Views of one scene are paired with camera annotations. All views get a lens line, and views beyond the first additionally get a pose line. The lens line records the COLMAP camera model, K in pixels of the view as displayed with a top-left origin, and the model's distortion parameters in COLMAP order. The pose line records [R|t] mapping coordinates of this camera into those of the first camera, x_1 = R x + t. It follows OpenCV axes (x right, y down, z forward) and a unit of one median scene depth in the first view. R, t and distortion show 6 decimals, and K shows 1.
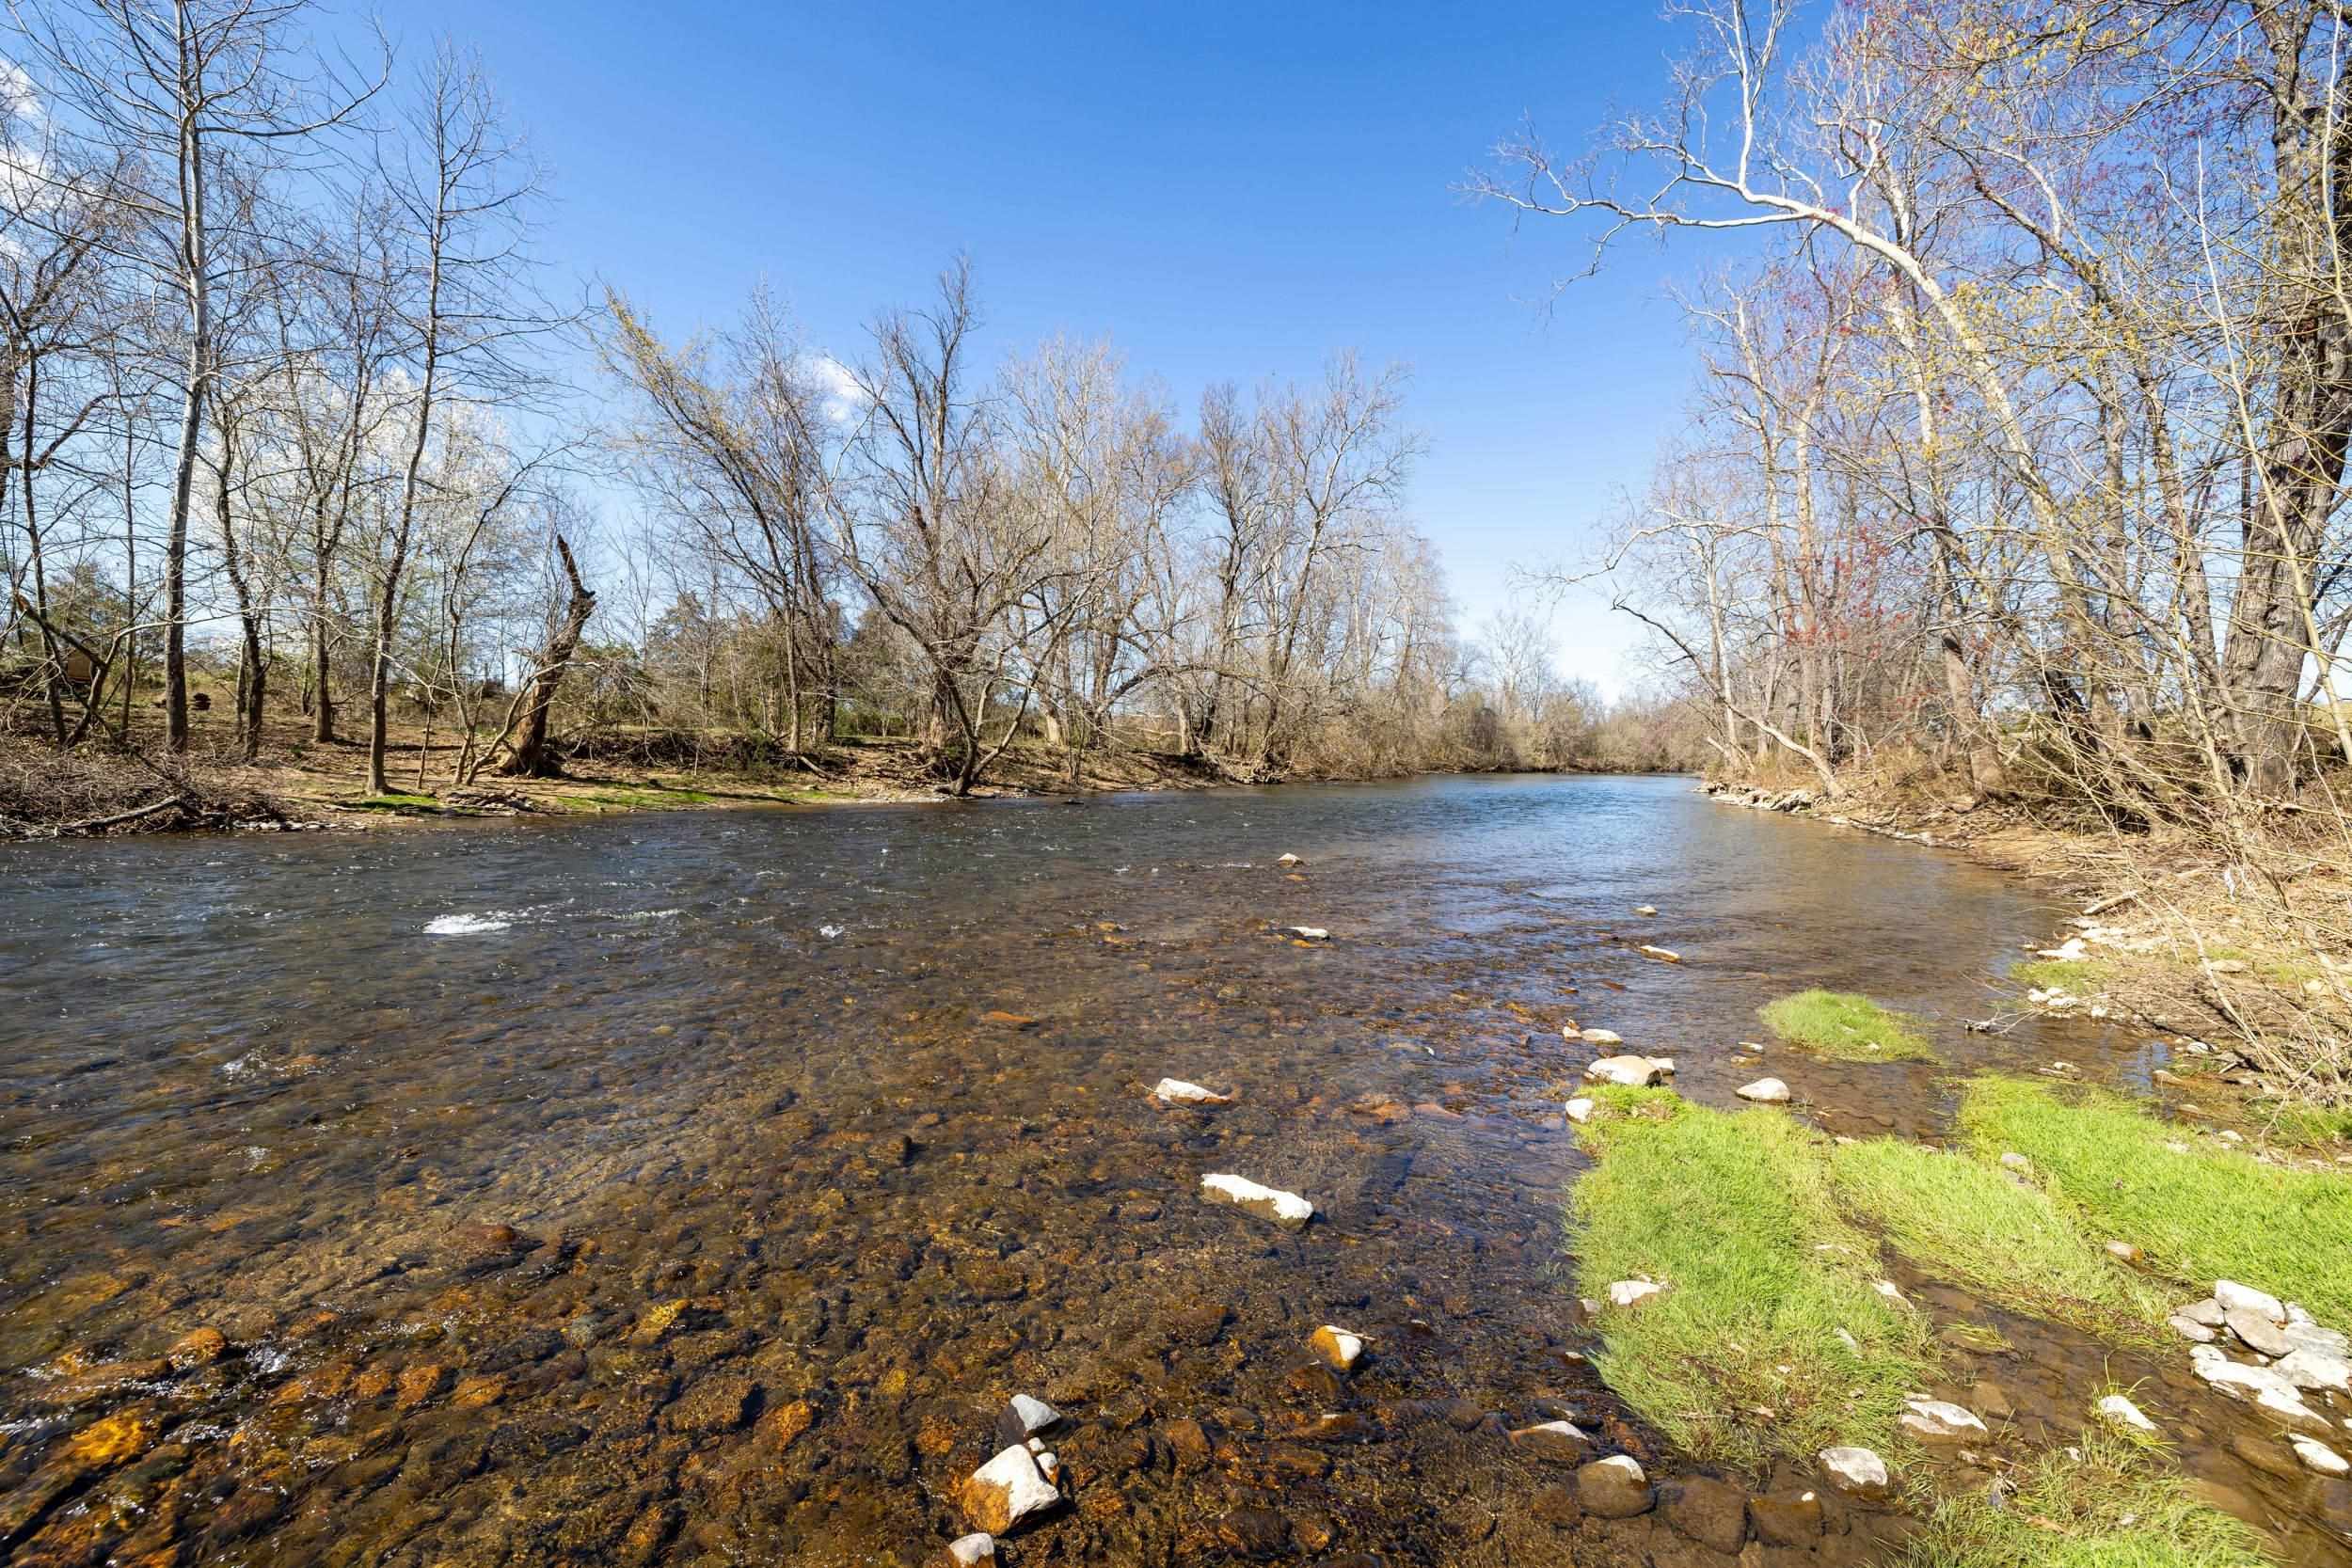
lens RADIAL K [[1004.0, 0, 1160.3], [0, 1004.0, 772.7], [0, 0, 1]] dist [0.002475, -0.001033]
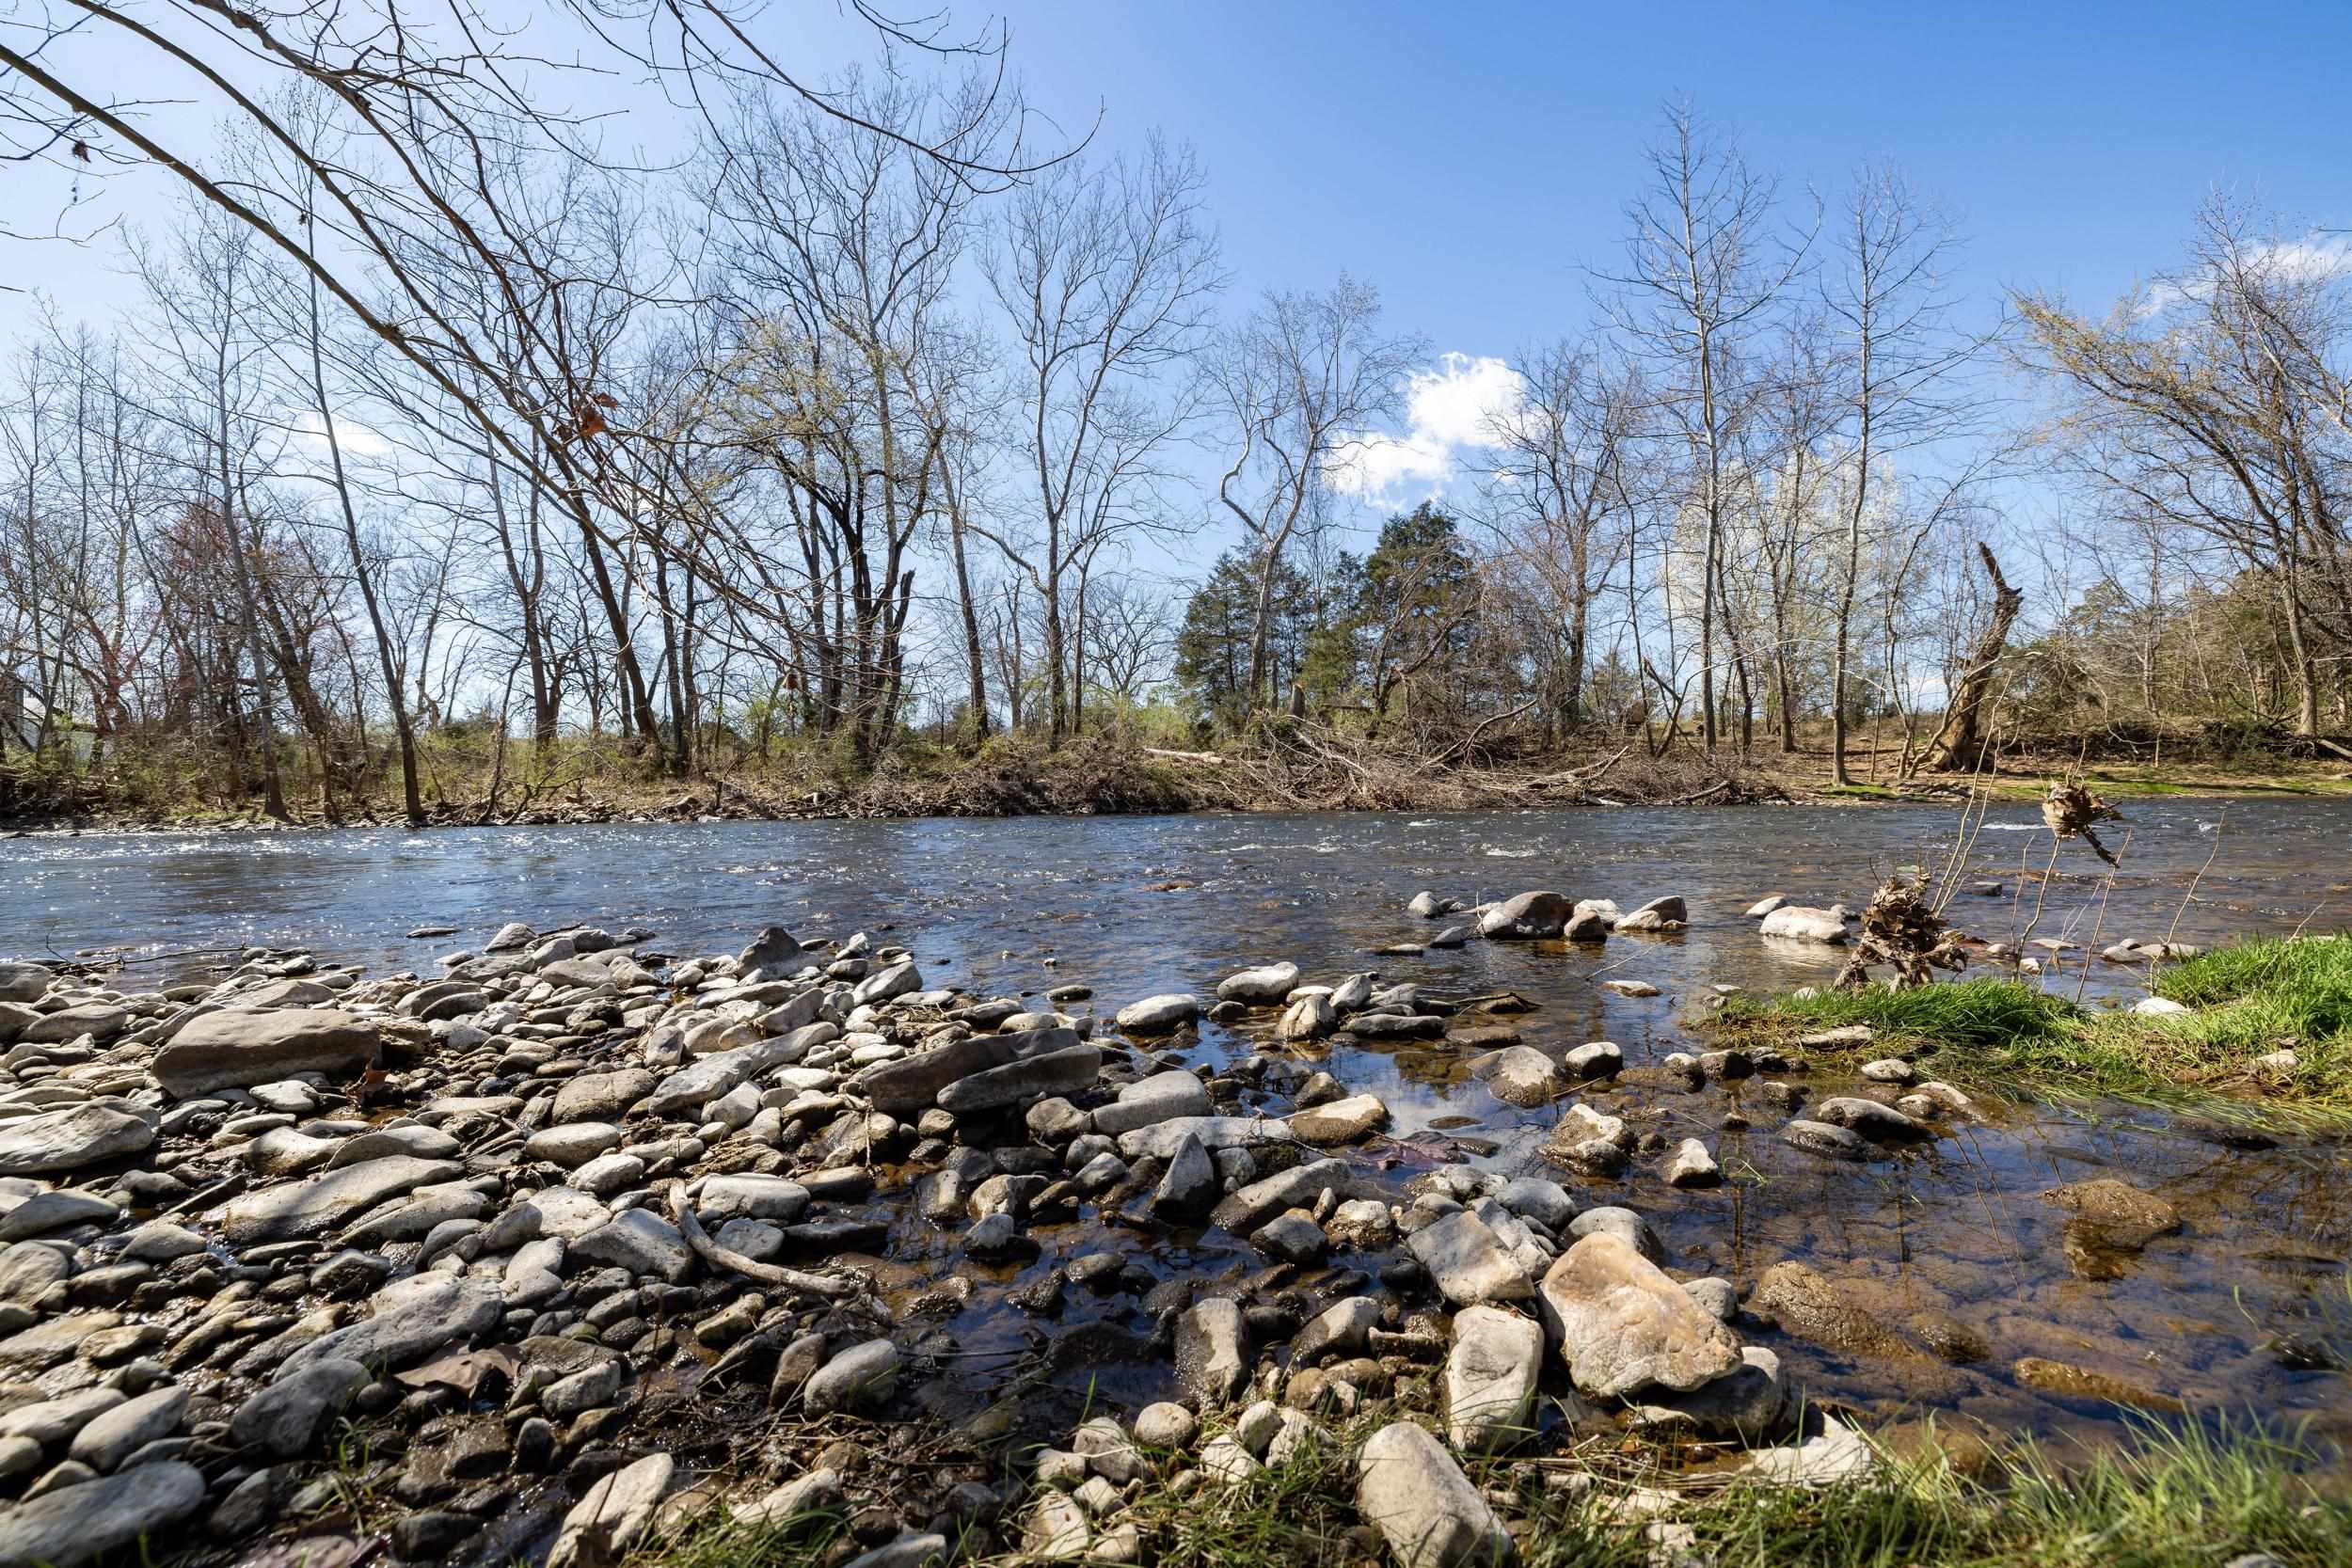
lens RADIAL K [[1004.0, 0, 1169.0], [0, 1004.0, 777.3], [0, 0, 1]] dist [0.002475, -0.001033]
pose [[0.369433, -0.053646, -0.927708, 0.051508], [0.022161, 0.998557, -0.048918, 0.040085], [0.928993, -0.002487, 0.370088, -0.174592]]
